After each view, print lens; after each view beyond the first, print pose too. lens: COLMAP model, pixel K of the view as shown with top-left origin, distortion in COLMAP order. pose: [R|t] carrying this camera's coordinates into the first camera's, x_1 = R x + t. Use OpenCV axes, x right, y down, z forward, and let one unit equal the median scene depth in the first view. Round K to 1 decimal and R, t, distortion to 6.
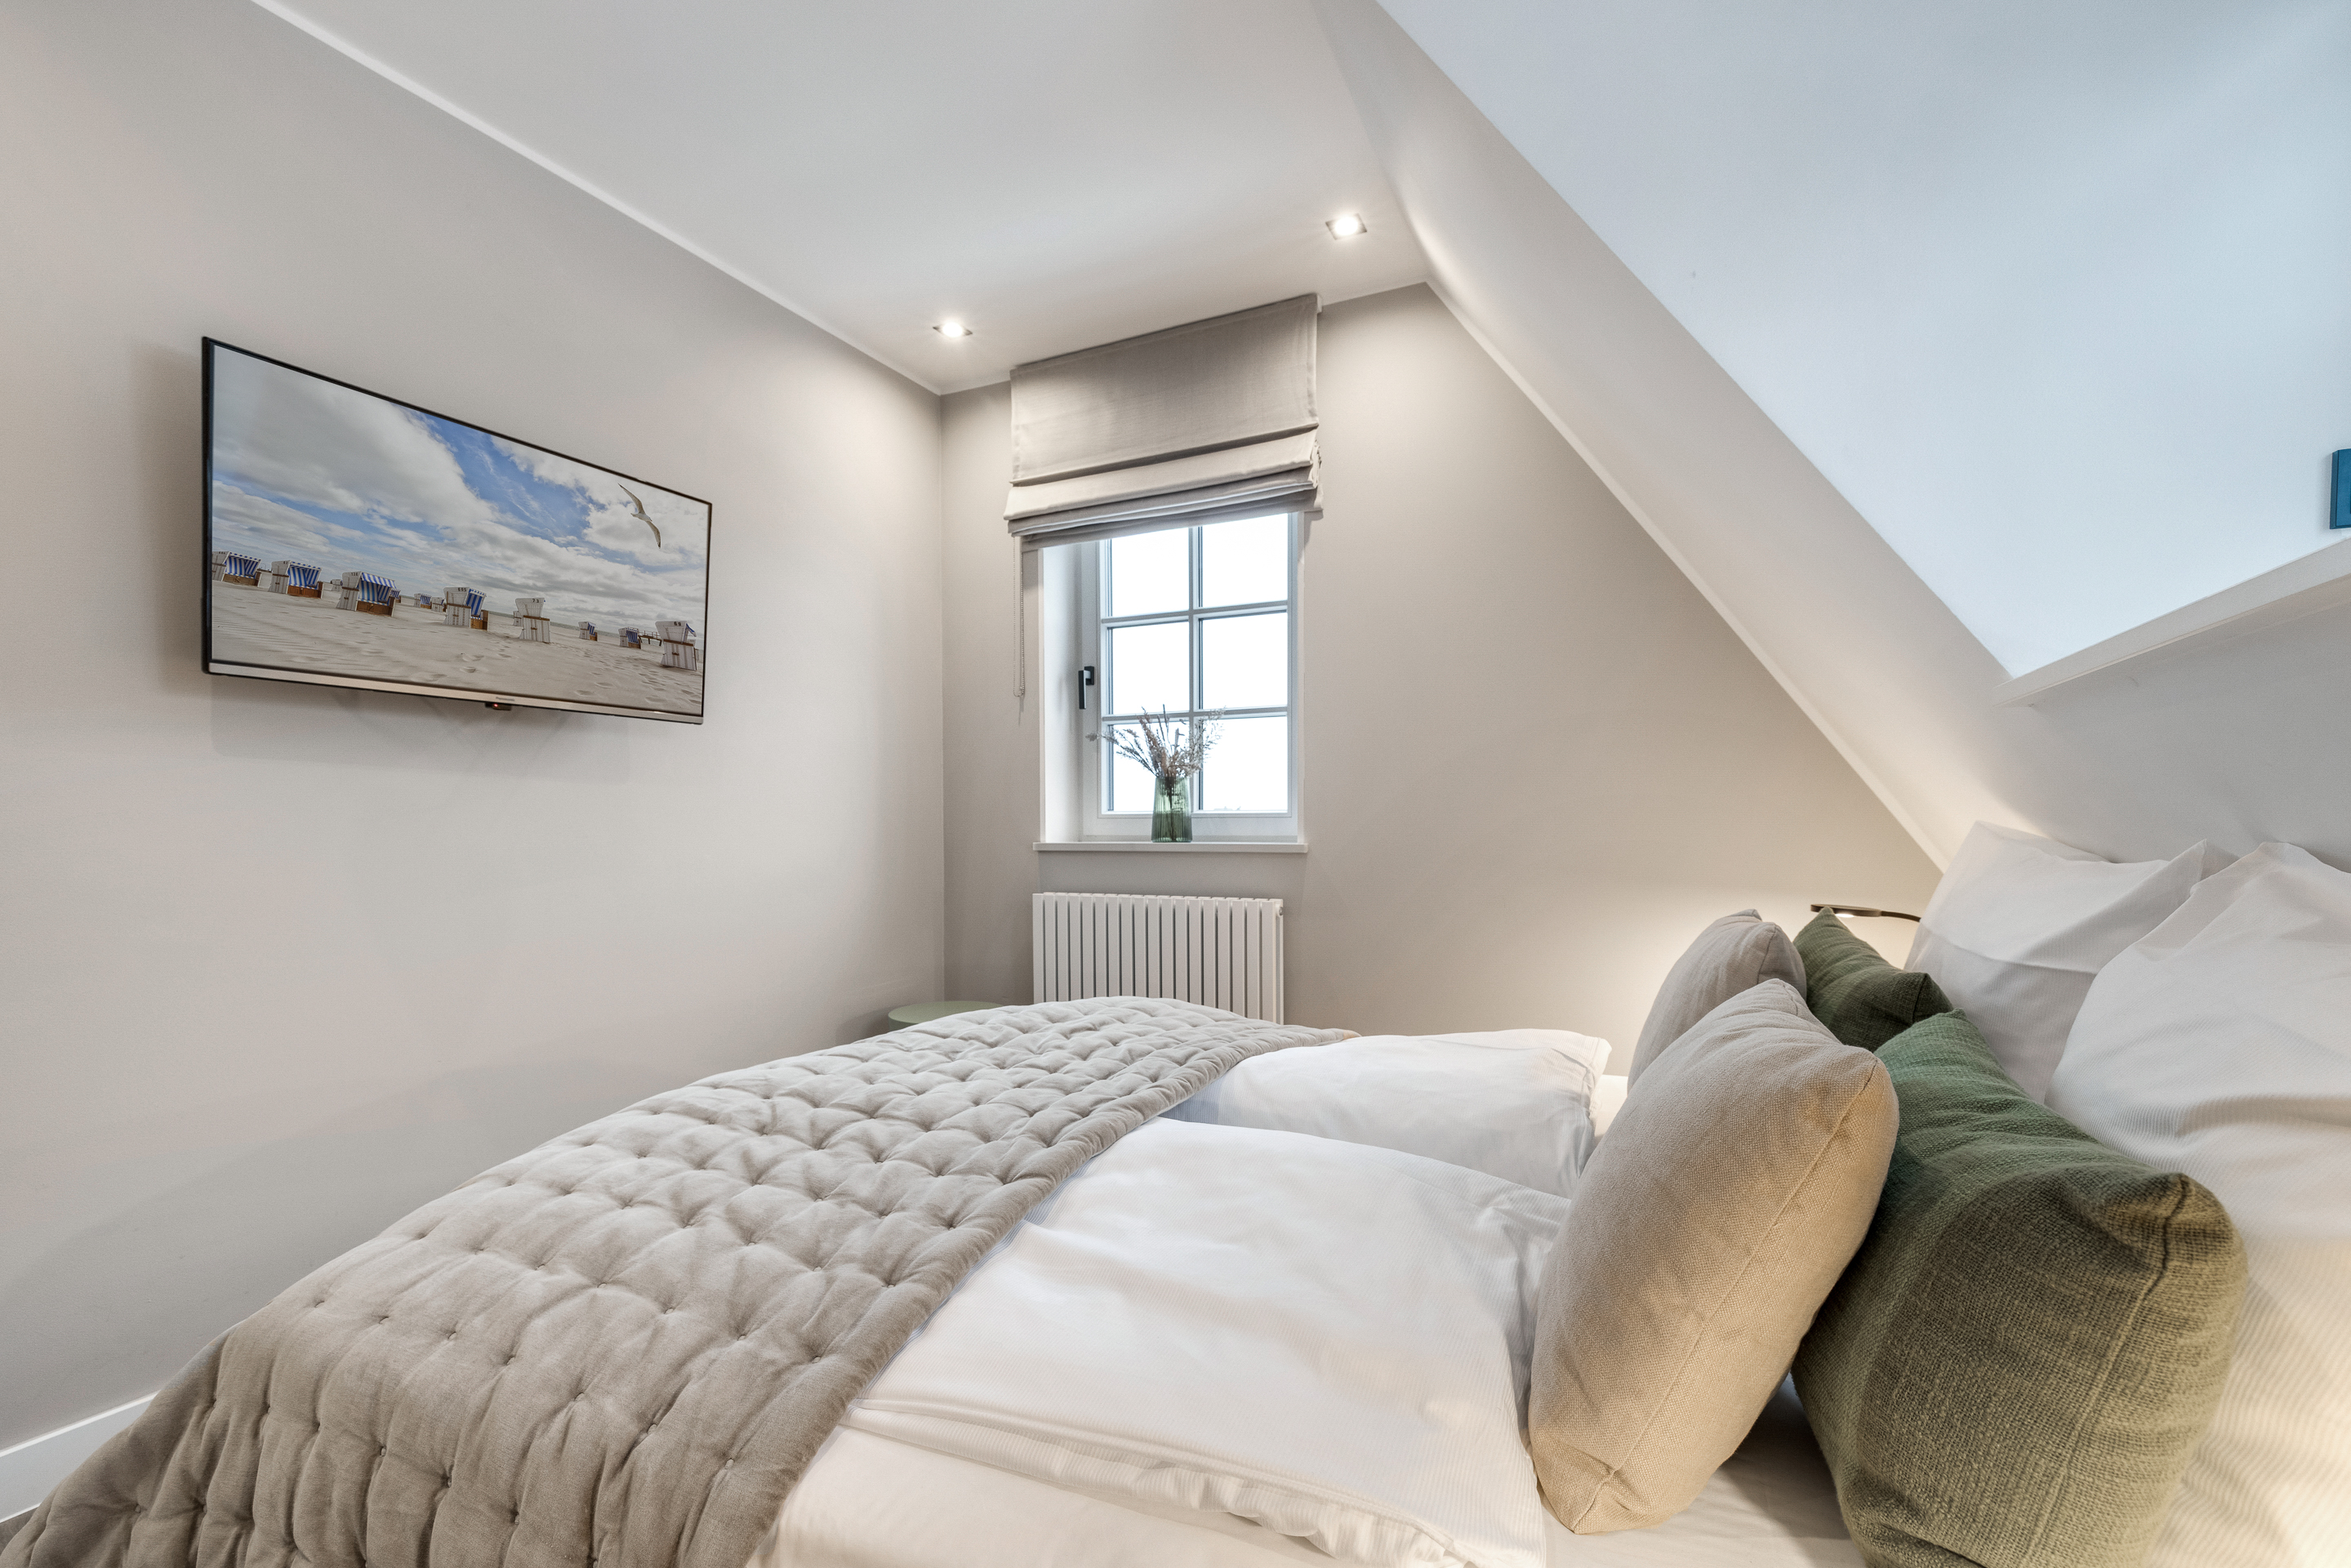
lens RADIAL K [[968.7, 0, 1179.8], [0, 968.7, 855.0], [0, 0, 1]] dist [0.000123, 0.000120]
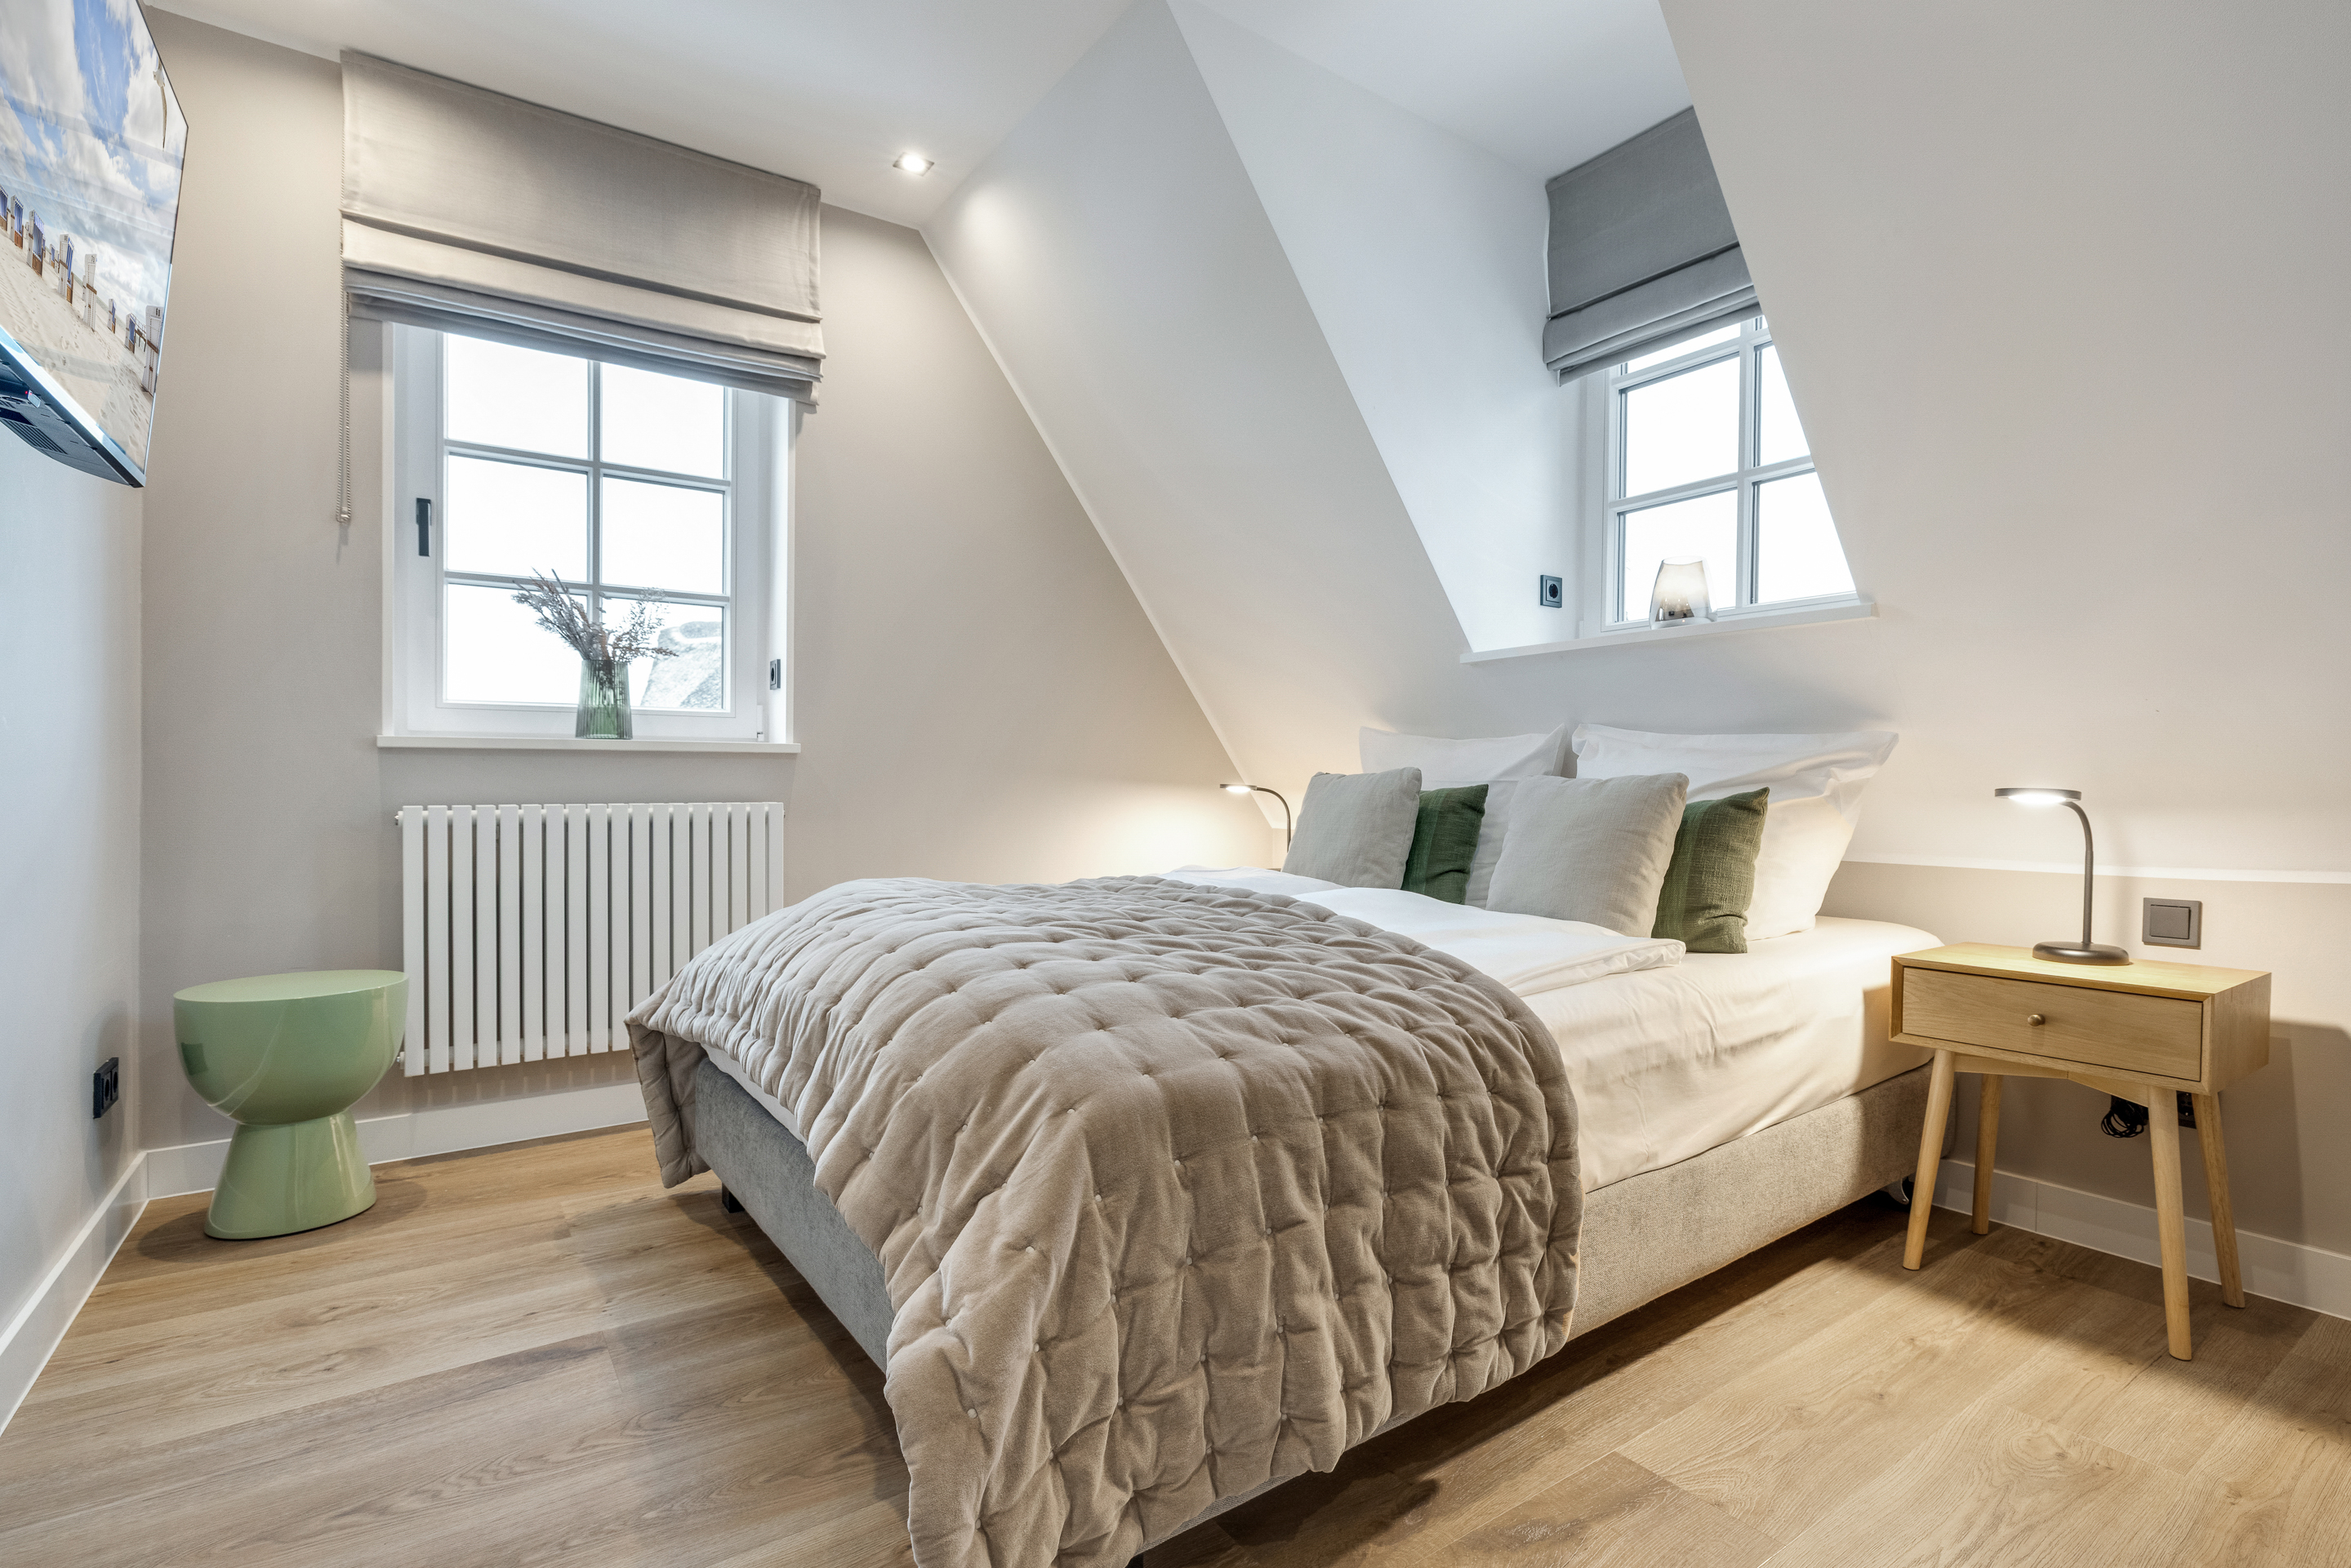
lens RADIAL K [[1079.7, 0, 1199.9], [0, 1079.7, 790.3], [0, 0, 1]] dist [0.002891, -0.000230]
pose [[0.525551, -0.007945, 0.850725, -0.521471], [0.020440, 0.999786, -0.003290, 0.041483], [-0.850517, 0.019118, 0.525601, 0.088786]]
